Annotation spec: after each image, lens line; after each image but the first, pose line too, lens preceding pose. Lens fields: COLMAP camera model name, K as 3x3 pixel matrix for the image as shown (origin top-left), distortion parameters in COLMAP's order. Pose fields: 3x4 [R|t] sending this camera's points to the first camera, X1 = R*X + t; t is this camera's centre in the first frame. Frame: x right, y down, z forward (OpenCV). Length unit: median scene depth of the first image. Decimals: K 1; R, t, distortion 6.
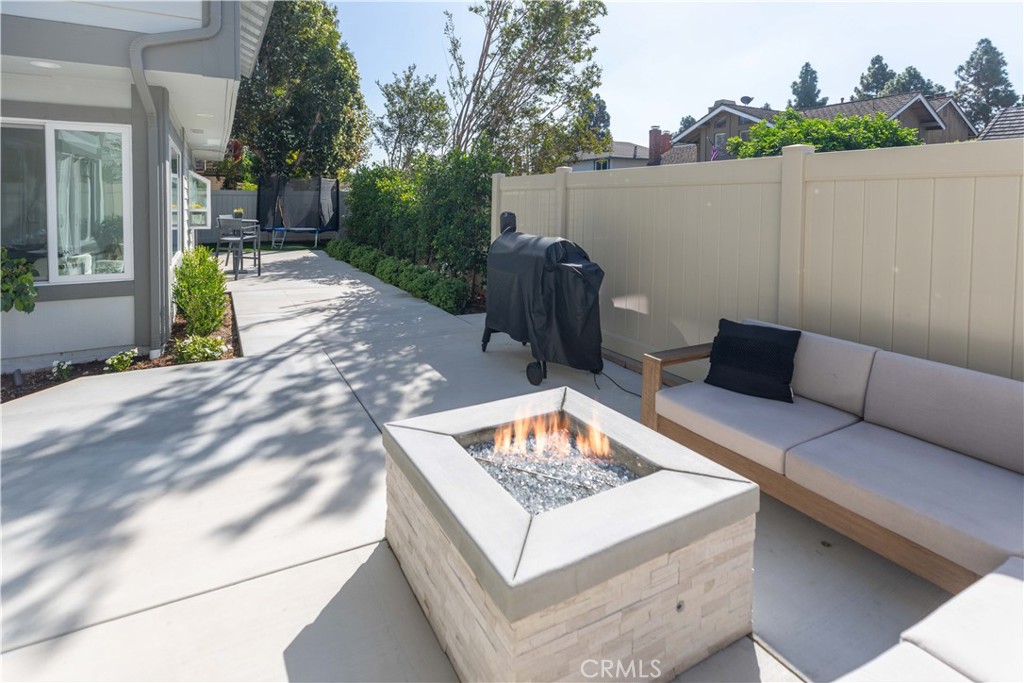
lens RADIAL K [[523.8, 0, 510.4], [0, 523.8, 200.4], [0, 0, 1]] dist [0.001474, 0.000096]
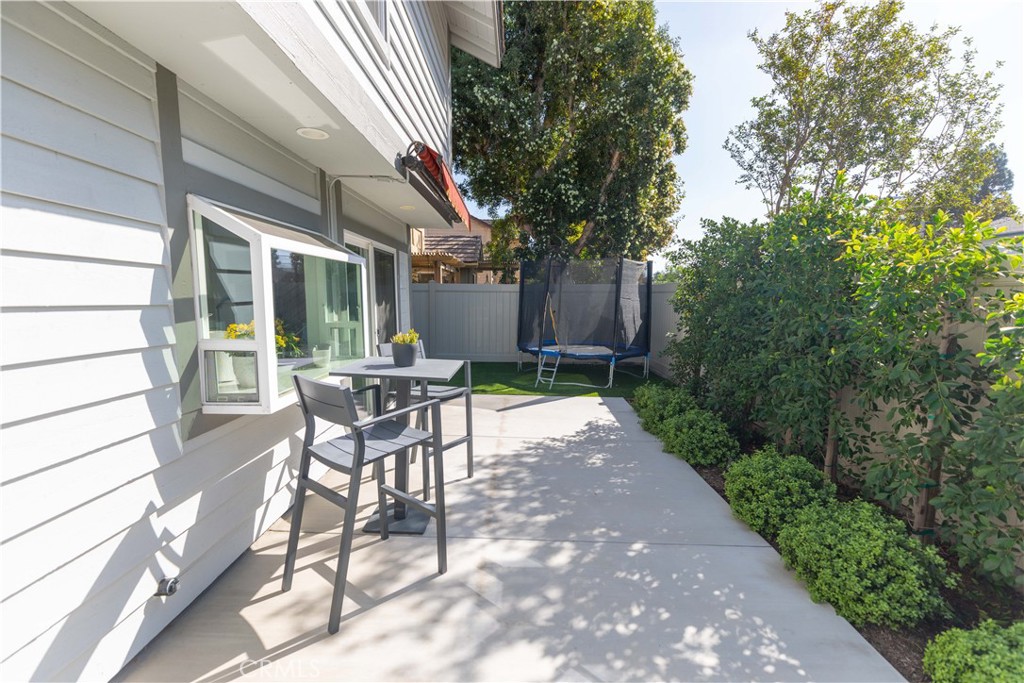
lens RADIAL K [[473.2, 0, 512.0], [0, 473.2, 341.5], [0, 0, 1]] dist [0.001094, 0.000168]
pose [[0.858460, 0.051316, -0.510308, -0.186499], [-0.001834, 0.995283, 0.097000, -0.004757], [0.512878, -0.082335, 0.854504, 0.470122]]
